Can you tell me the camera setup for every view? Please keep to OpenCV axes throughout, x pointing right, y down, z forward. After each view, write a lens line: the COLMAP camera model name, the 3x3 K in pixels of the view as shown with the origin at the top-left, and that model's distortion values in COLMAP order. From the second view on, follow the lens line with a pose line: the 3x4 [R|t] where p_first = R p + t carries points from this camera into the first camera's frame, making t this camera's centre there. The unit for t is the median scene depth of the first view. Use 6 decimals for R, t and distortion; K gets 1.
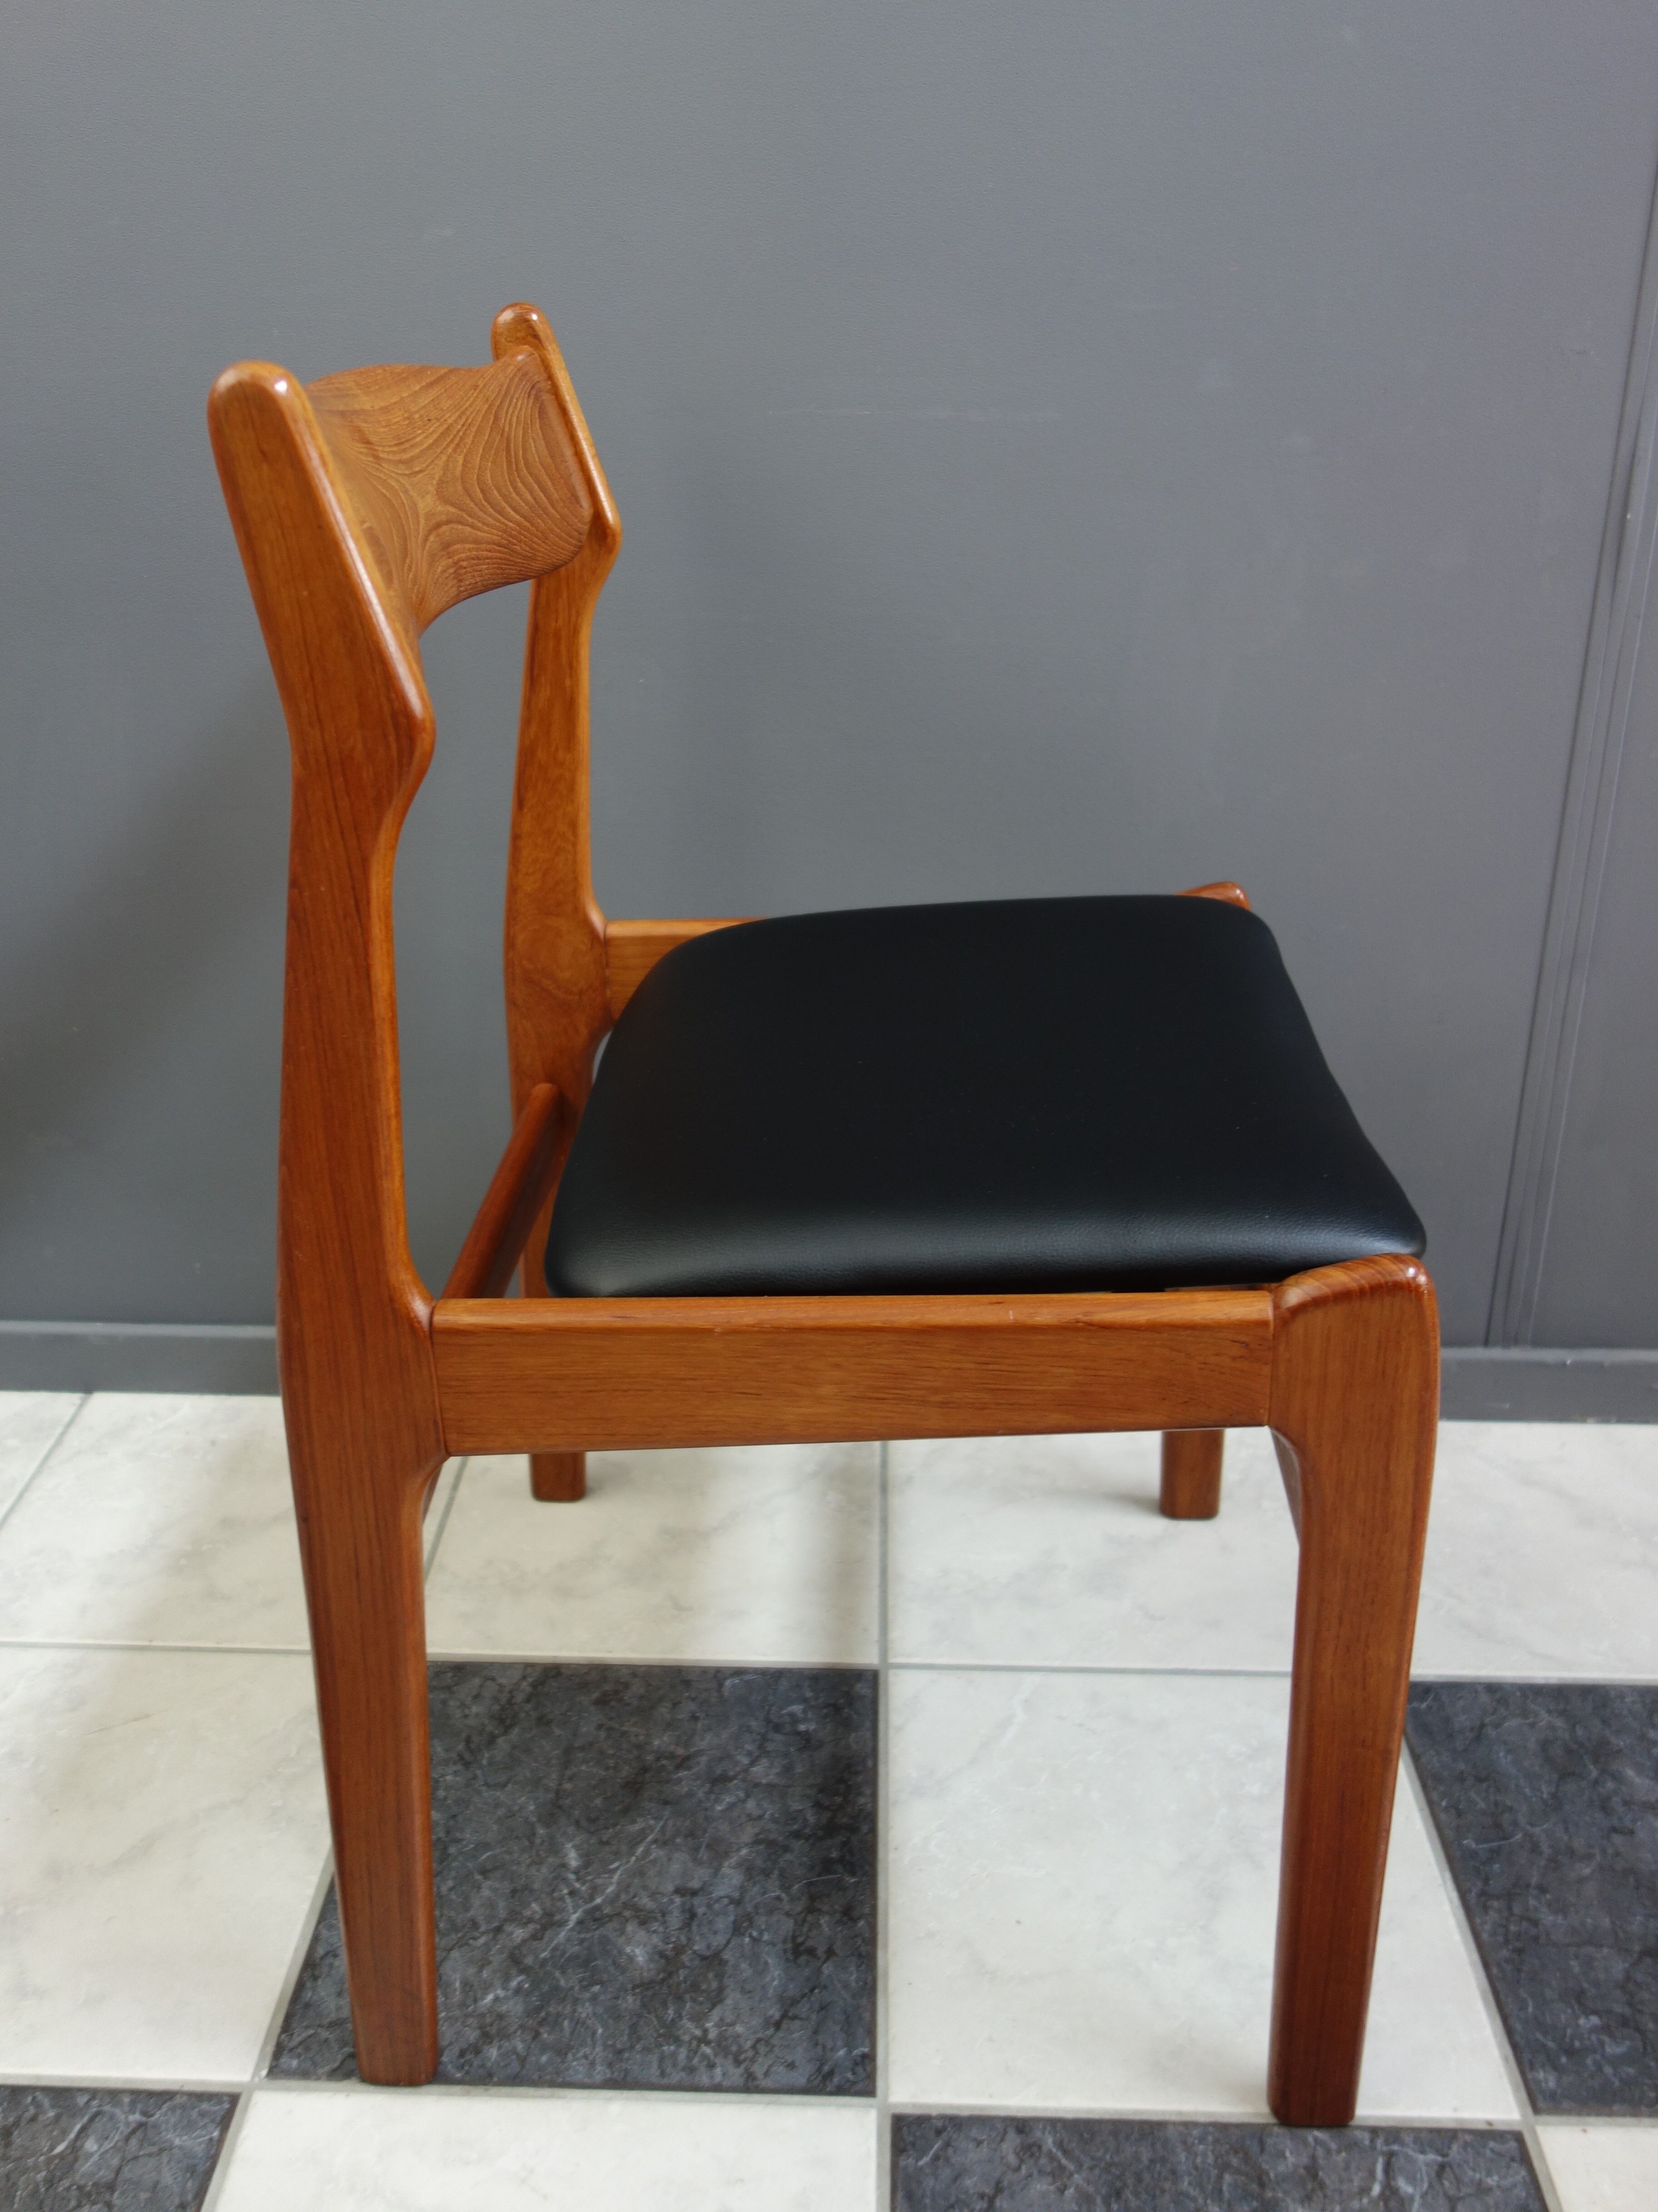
lens RADIAL K [[1938.3, 0, 802.4], [0, 1938.3, 982.8], [0, 0, 1]] dist [0.004753, -0.015076]
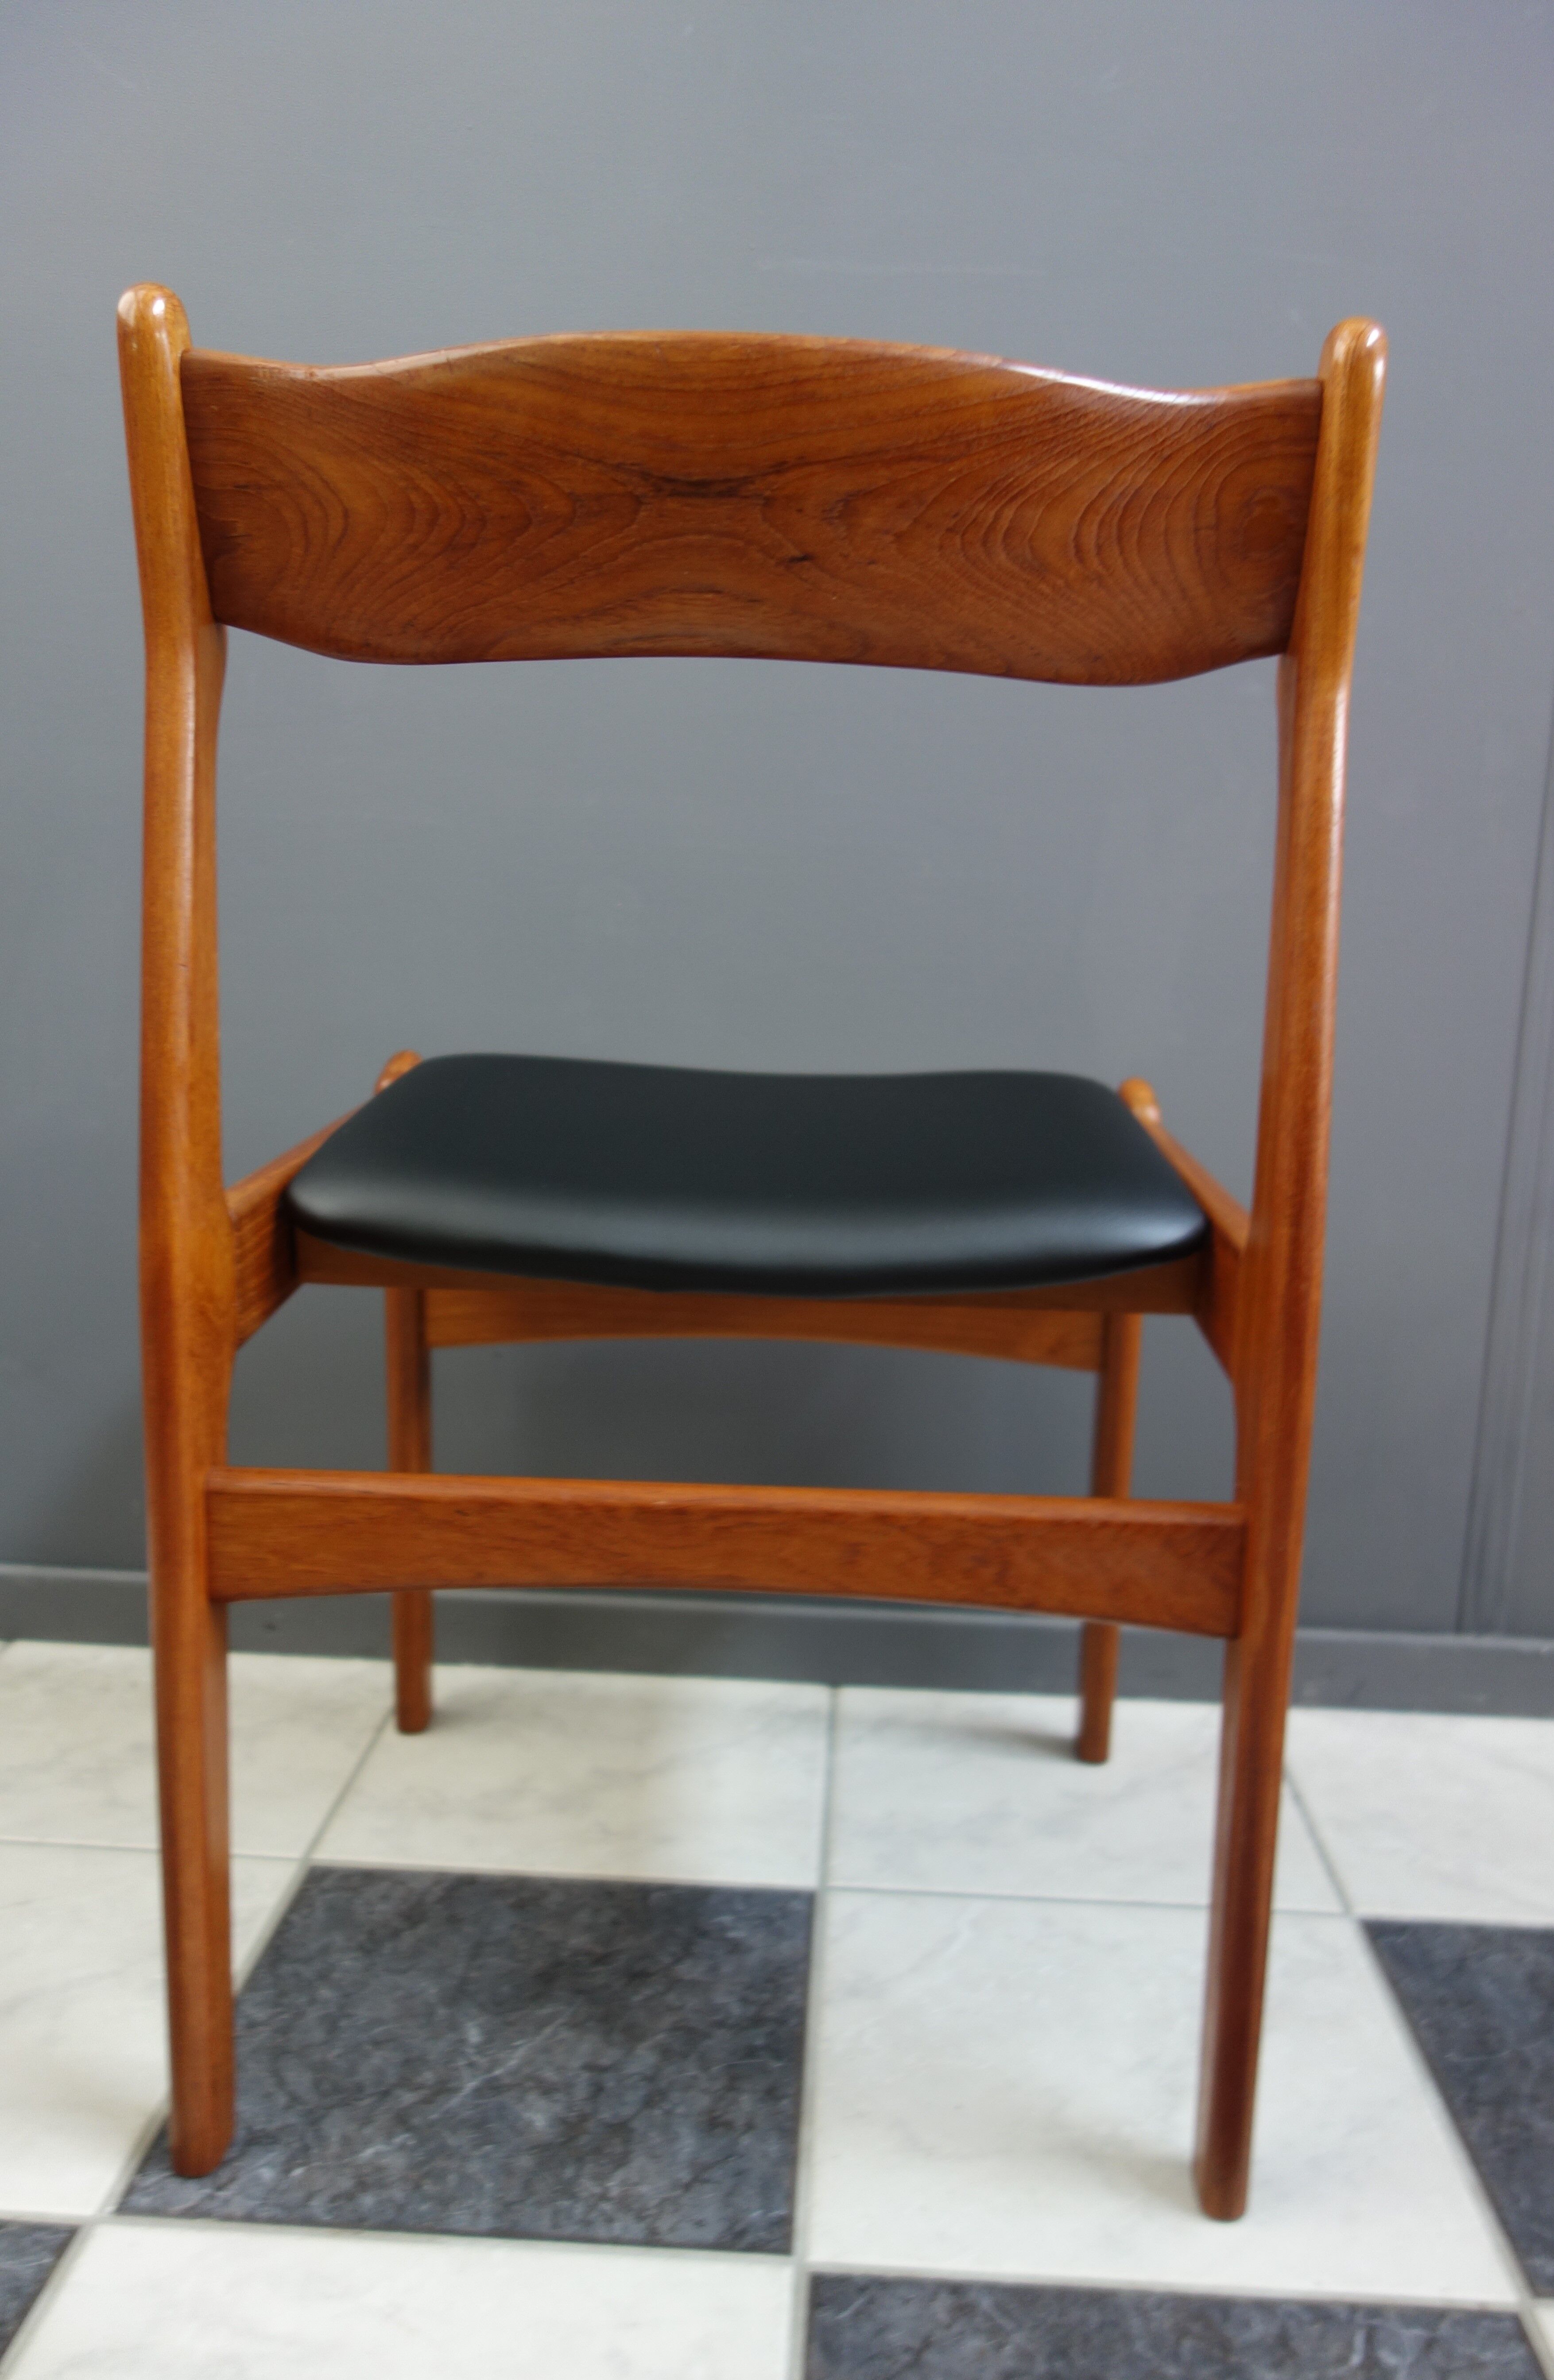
lens RADIAL K [[1899.5, 0, 784.8], [0, 1899.5, 1198.1], [0, 0, 1]] dist [-0.001202, -0.005746]
pose [[0.999325, 0.036540, -0.003826, 0.018408], [-0.036546, 0.977988, -0.205438, 0.258133], [-0.003765, 0.205439, 0.978663, 0.043034]]
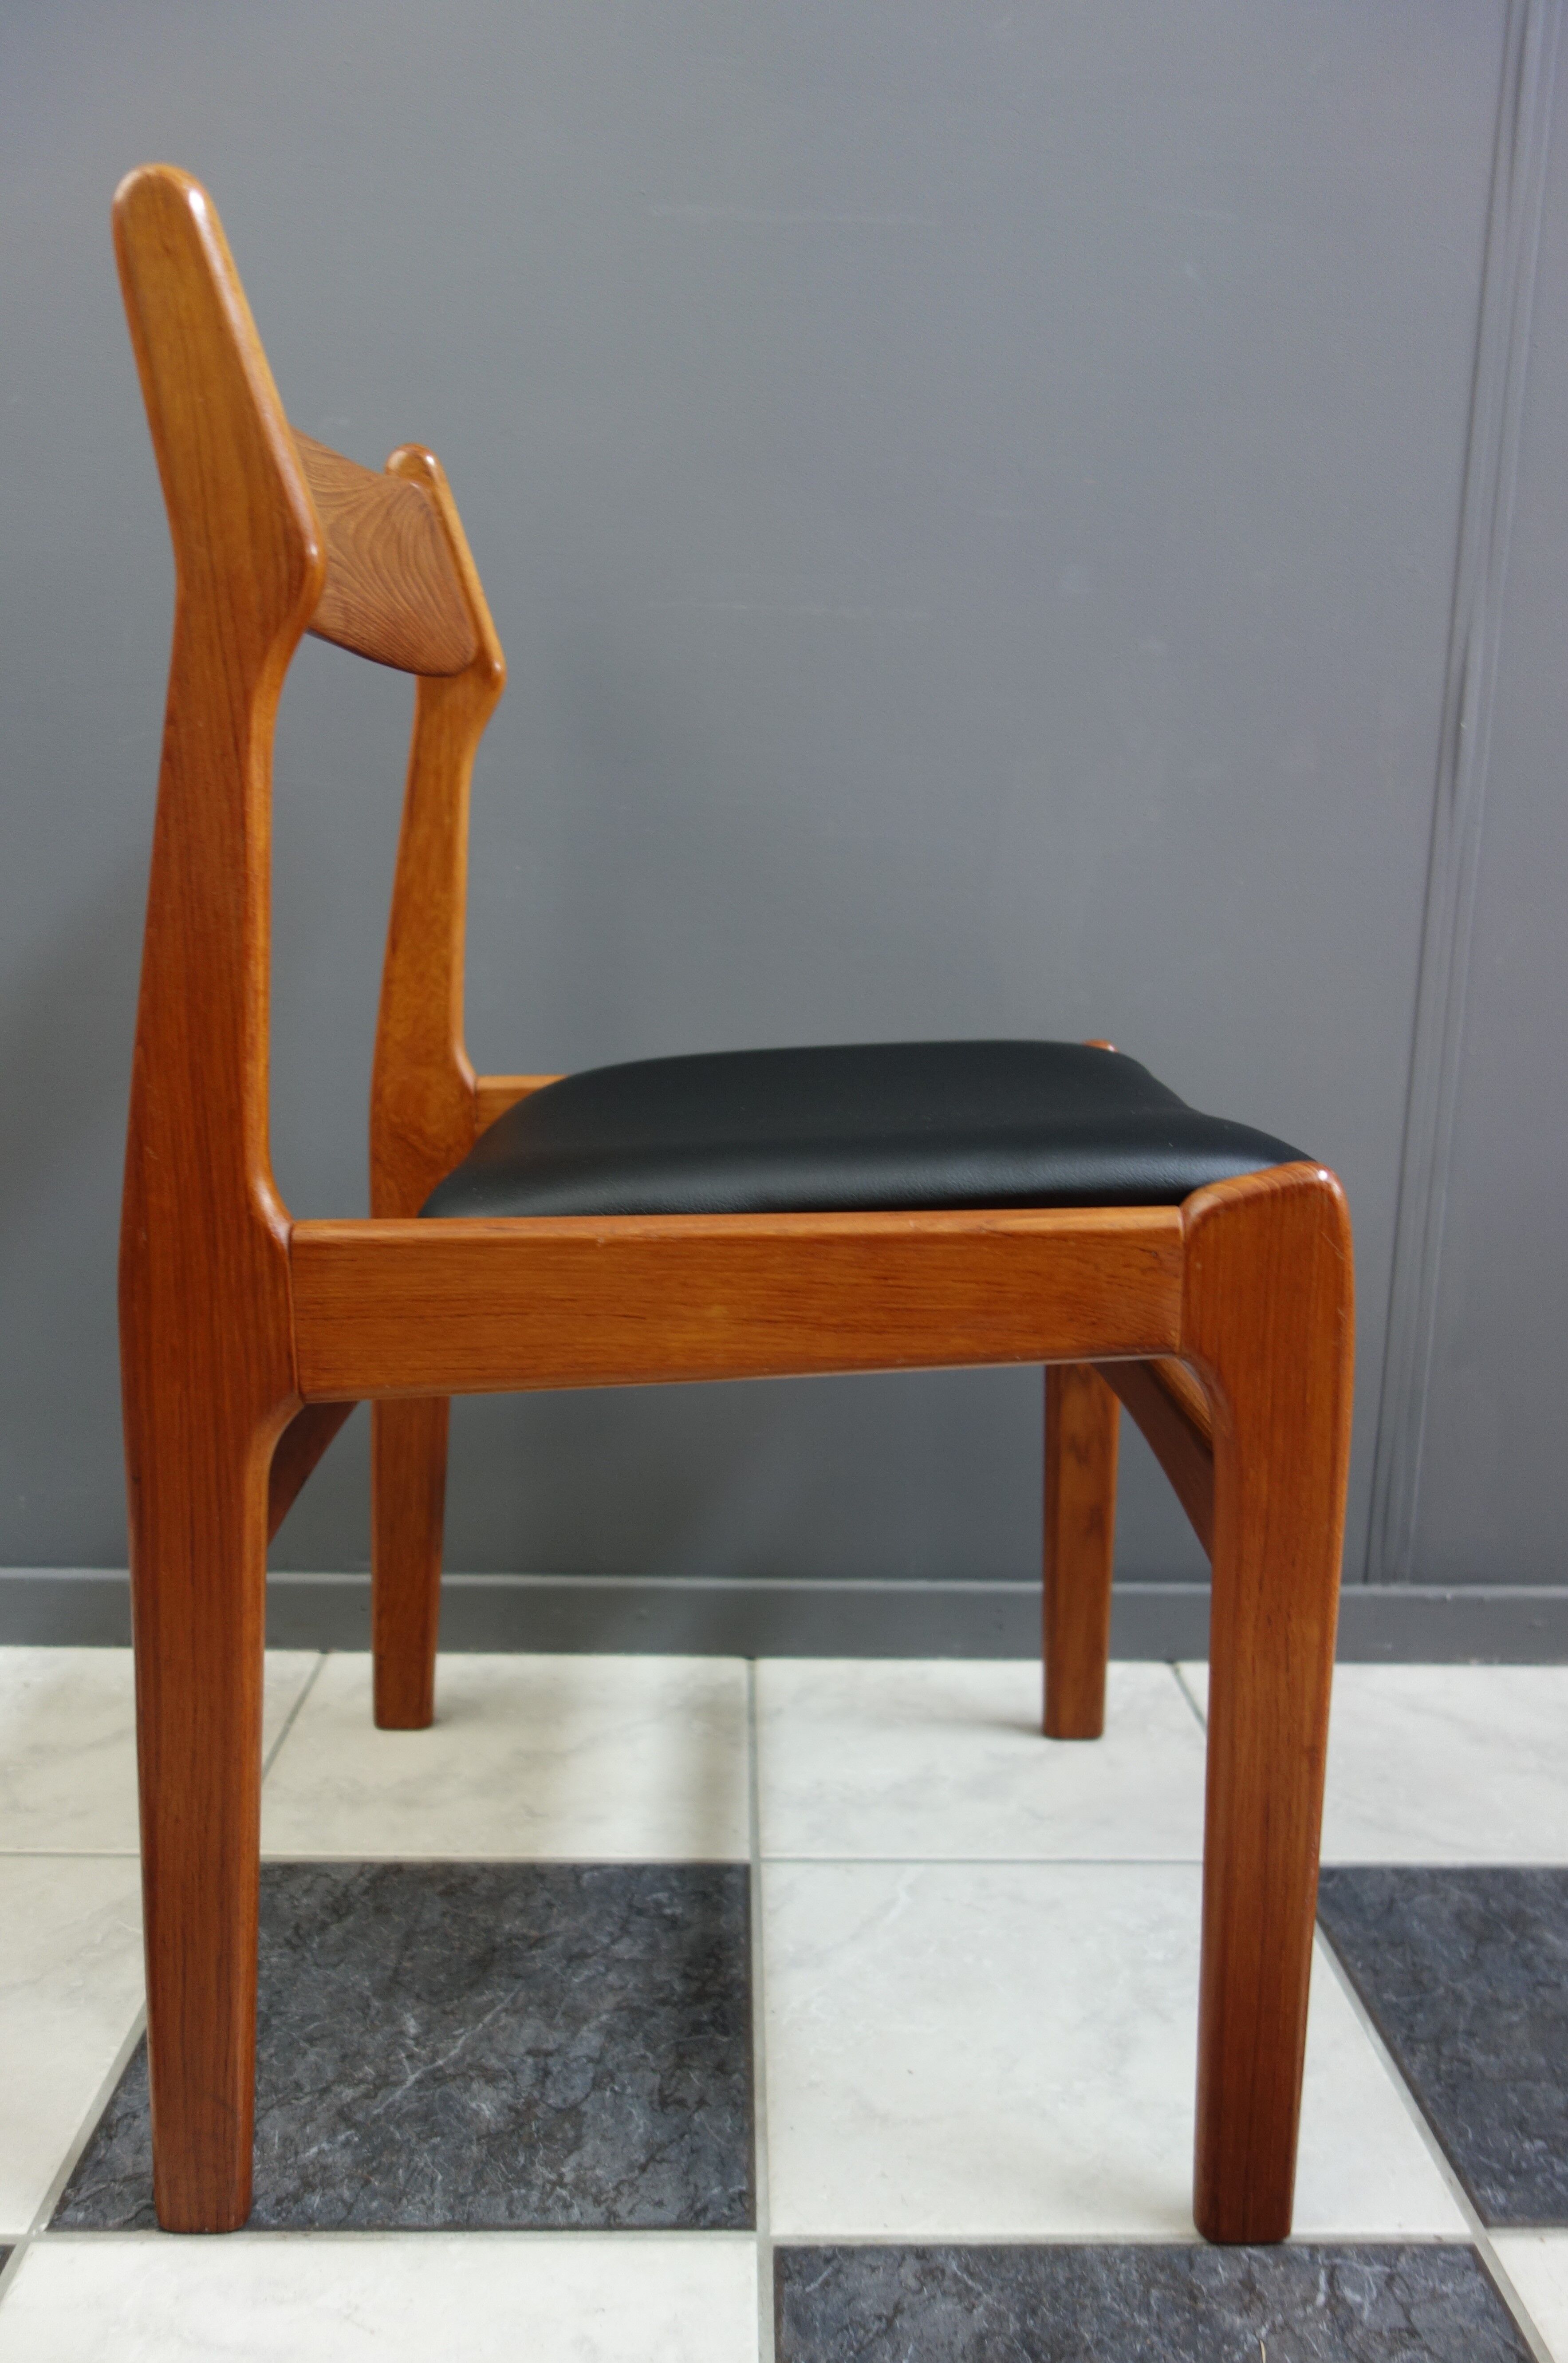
lens RADIAL K [[1898.8, 0, 784.5], [0, 1898.8, 1241.0], [0, 0, 1]] dist [0.005309, -0.012956]
pose [[0.997362, 0.014491, 0.071129, -0.015701], [-0.001966, 0.984906, -0.173076, 0.261148], [-0.072564, 0.172480, 0.982337, 0.069705]]
